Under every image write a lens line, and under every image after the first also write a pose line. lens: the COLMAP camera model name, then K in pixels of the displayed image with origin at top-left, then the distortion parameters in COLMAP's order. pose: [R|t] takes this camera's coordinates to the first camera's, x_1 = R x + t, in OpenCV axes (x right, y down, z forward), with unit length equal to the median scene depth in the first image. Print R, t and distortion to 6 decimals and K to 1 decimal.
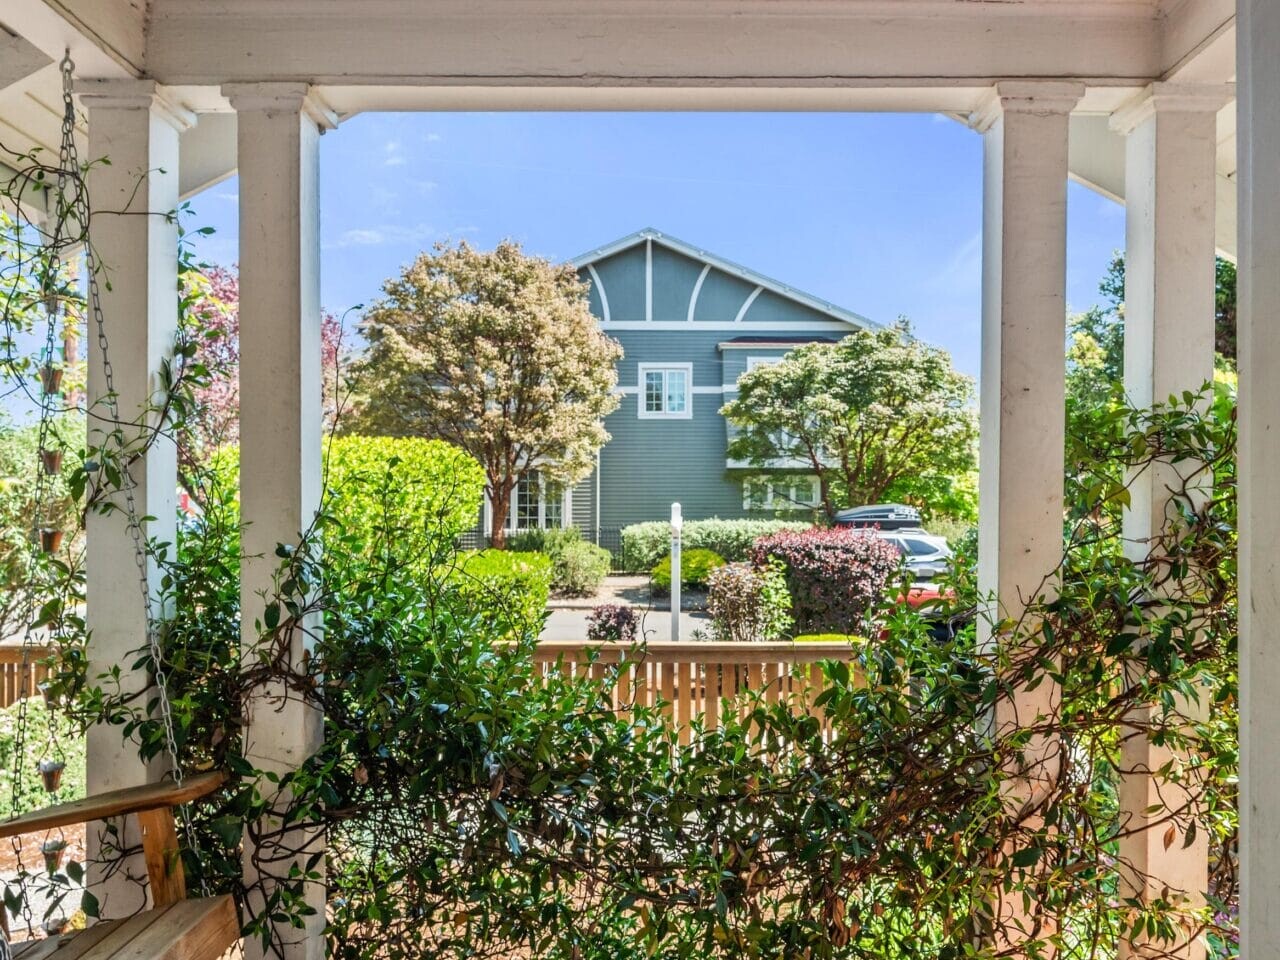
lens RADIAL K [[946.2, 0, 630.1], [0, 946.2, 482.5], [0, 0, 1]] dist [-0.010835, -0.000738]
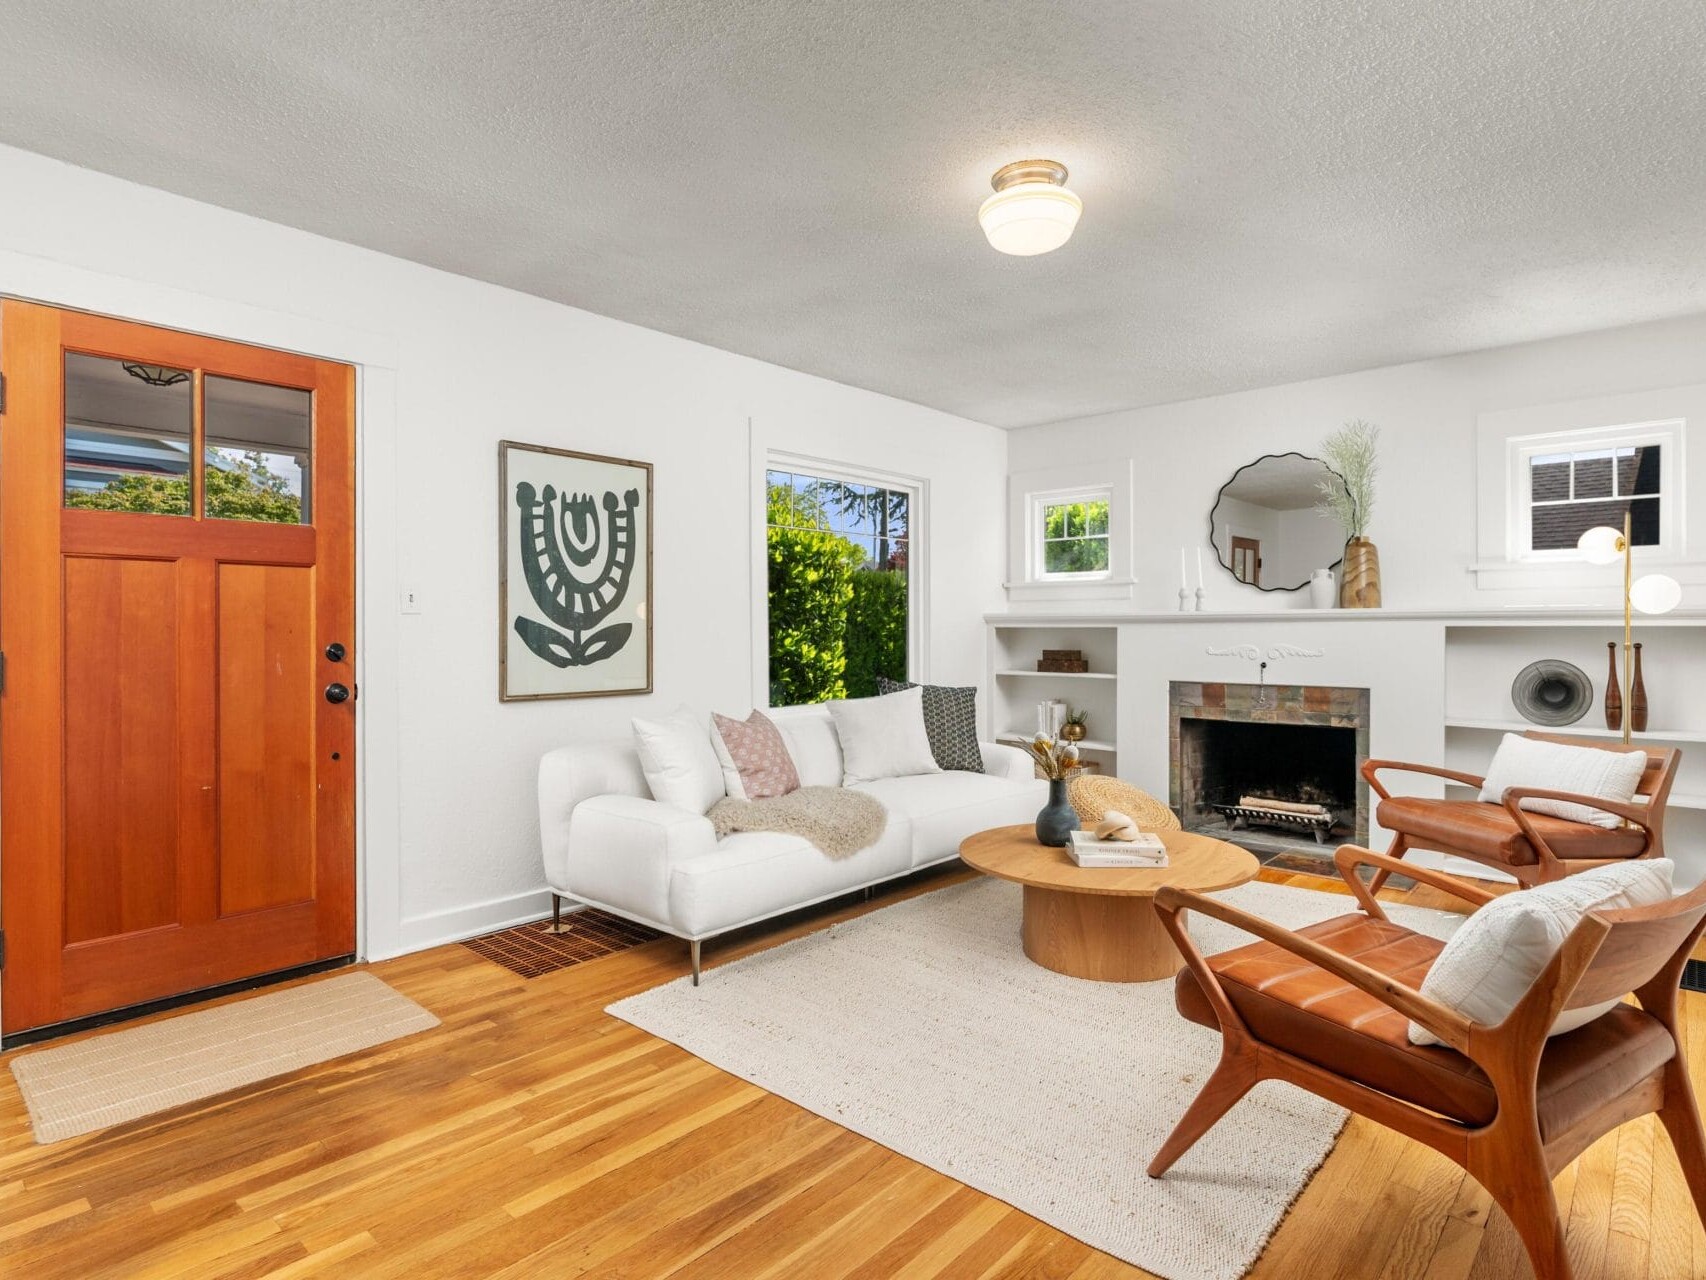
lens RADIAL K [[933.1, 0, 847.1], [0, 933.1, 632.8], [0, 0, 1]] dist [-0.007877, 0.002428]
pose [[0.660369, -0.000705, 0.750941, -0.045704], [-0.008266, 0.999932, 0.008208, -0.002634], [-0.750896, -0.011627, 0.660318, -0.155500]]
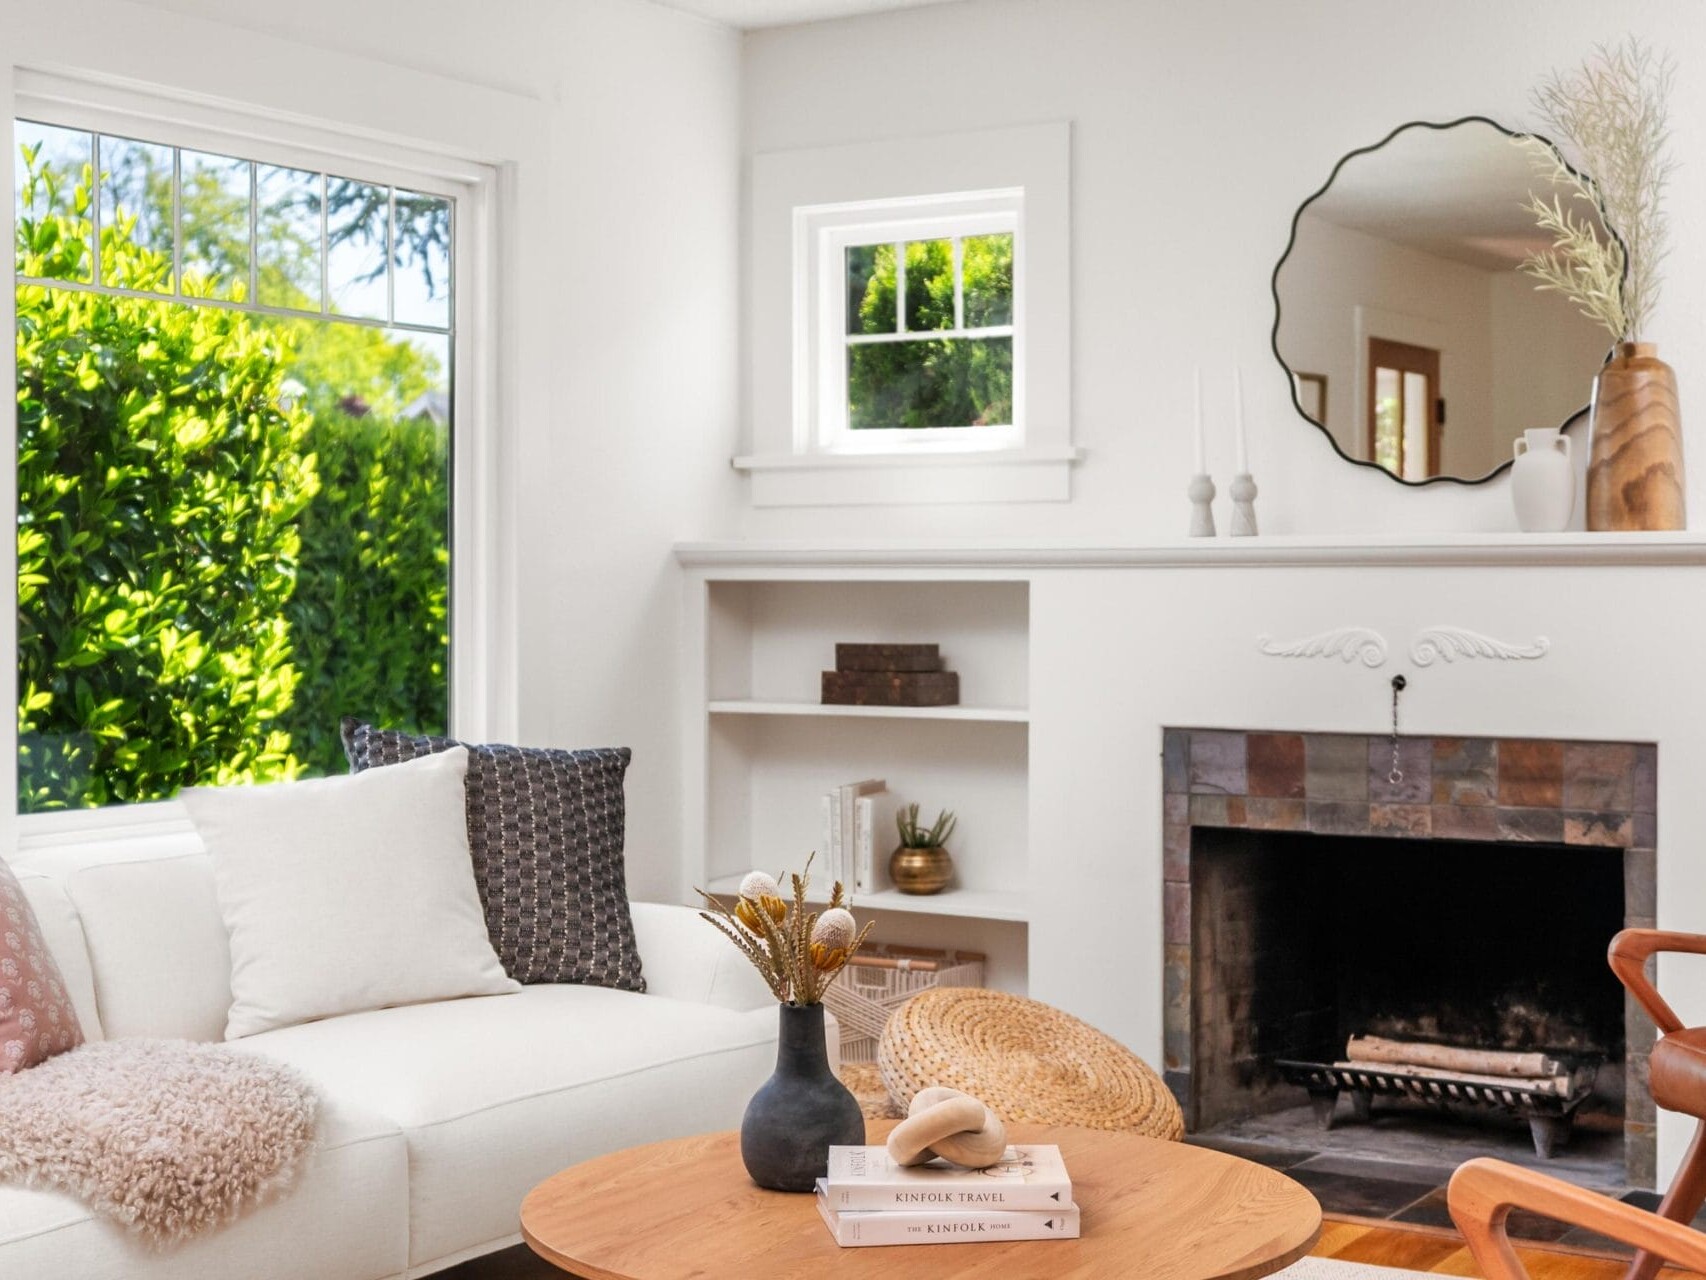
lens RADIAL K [[2638.6, 0, 851.5], [0, 2638.6, 573.6], [0, 0, 1]] dist [0.002045, 0.000000]
pose [[0.520315, 0.006632, 0.853949, -0.037761], [-0.010018, 0.999948, -0.001662, -0.002836], [-0.853916, -0.007690, 0.520354, -0.166785]]
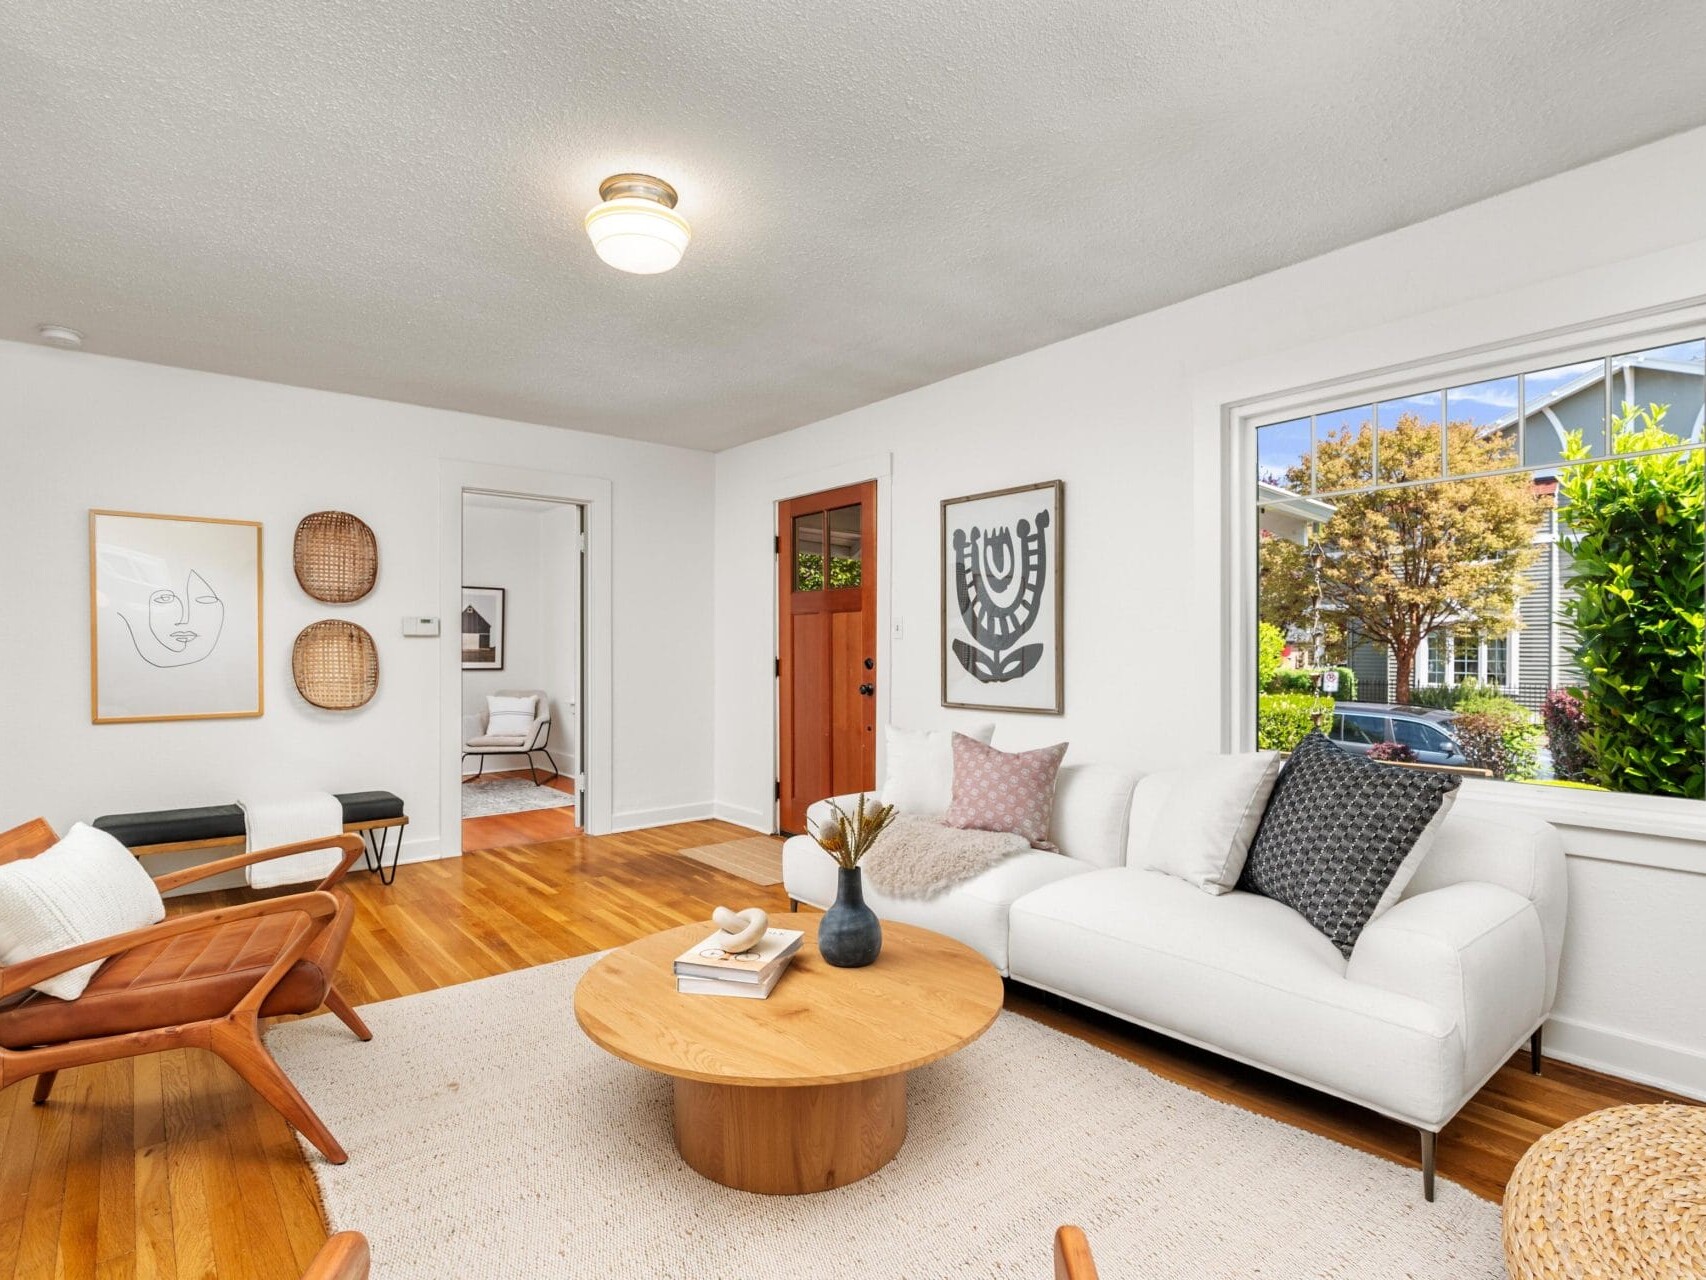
lens RADIAL K [[880.3, 0, 837.1], [0, 880.3, 646.9], [0, 0, 1]] dist [-0.001002, -0.000166]
pose [[0.637653, -0.000177, -0.770324, 0.234860], [0.007765, 0.999951, 0.006198, -0.003573], [0.770285, -0.009934, 0.637623, -0.142848]]
